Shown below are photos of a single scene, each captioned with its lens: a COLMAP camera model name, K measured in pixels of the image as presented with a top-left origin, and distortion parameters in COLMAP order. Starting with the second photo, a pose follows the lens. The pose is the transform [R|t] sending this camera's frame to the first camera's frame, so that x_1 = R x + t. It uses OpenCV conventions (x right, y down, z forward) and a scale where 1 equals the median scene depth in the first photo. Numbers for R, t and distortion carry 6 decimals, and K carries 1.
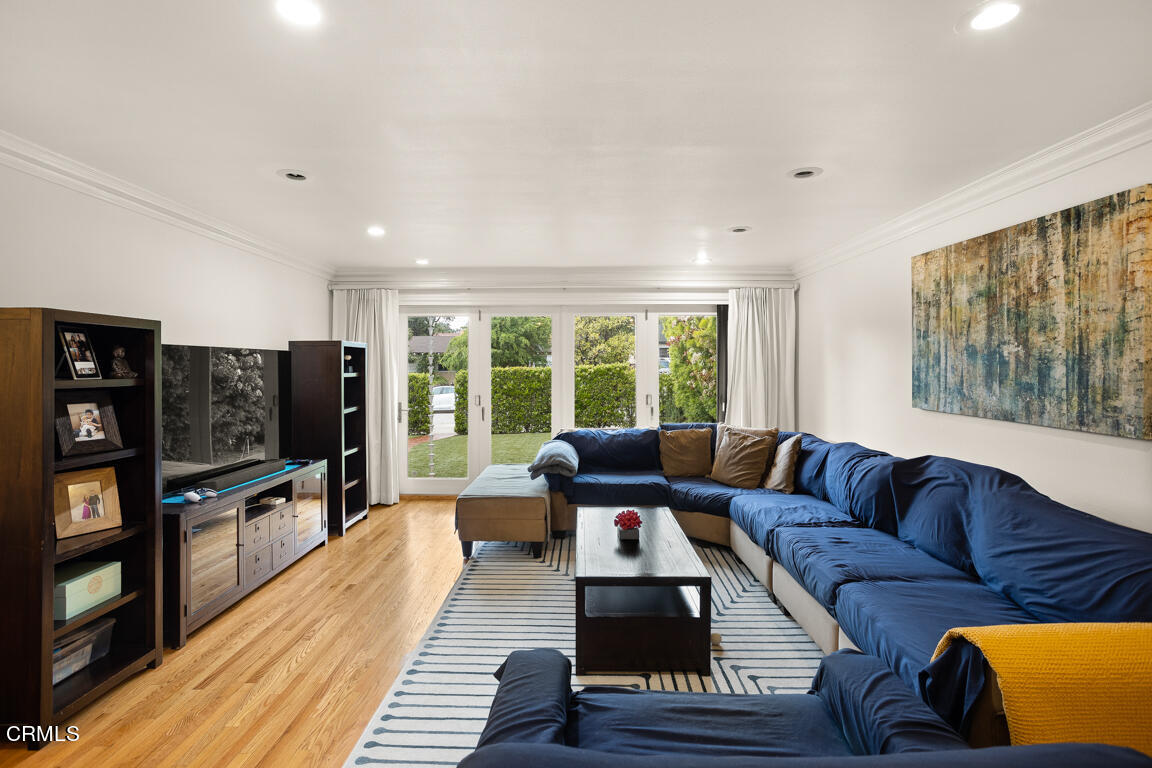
lens RADIAL K [[553.0, 0, 570.4], [0, 553.0, 365.7], [0, 0, 1]] dist [-0.028756, 0.009171]
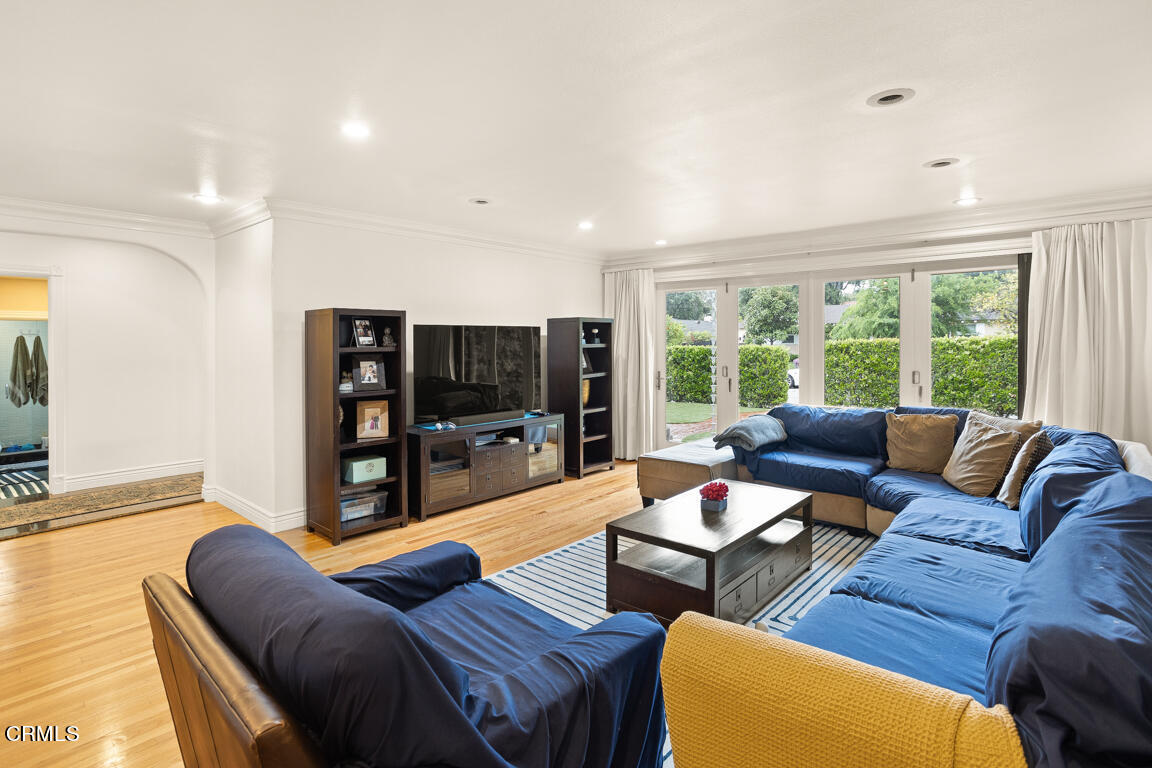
lens RADIAL K [[553.0, 0, 549.8], [0, 553.0, 340.0], [0, 0, 1]] dist [-0.028756, 0.009171]
pose [[0.753652, -0.003341, -0.657265, 0.604144], [0.005650, 0.999983, 0.001396, 0.002912], [0.657249, -0.004766, 0.753658, 0.063485]]
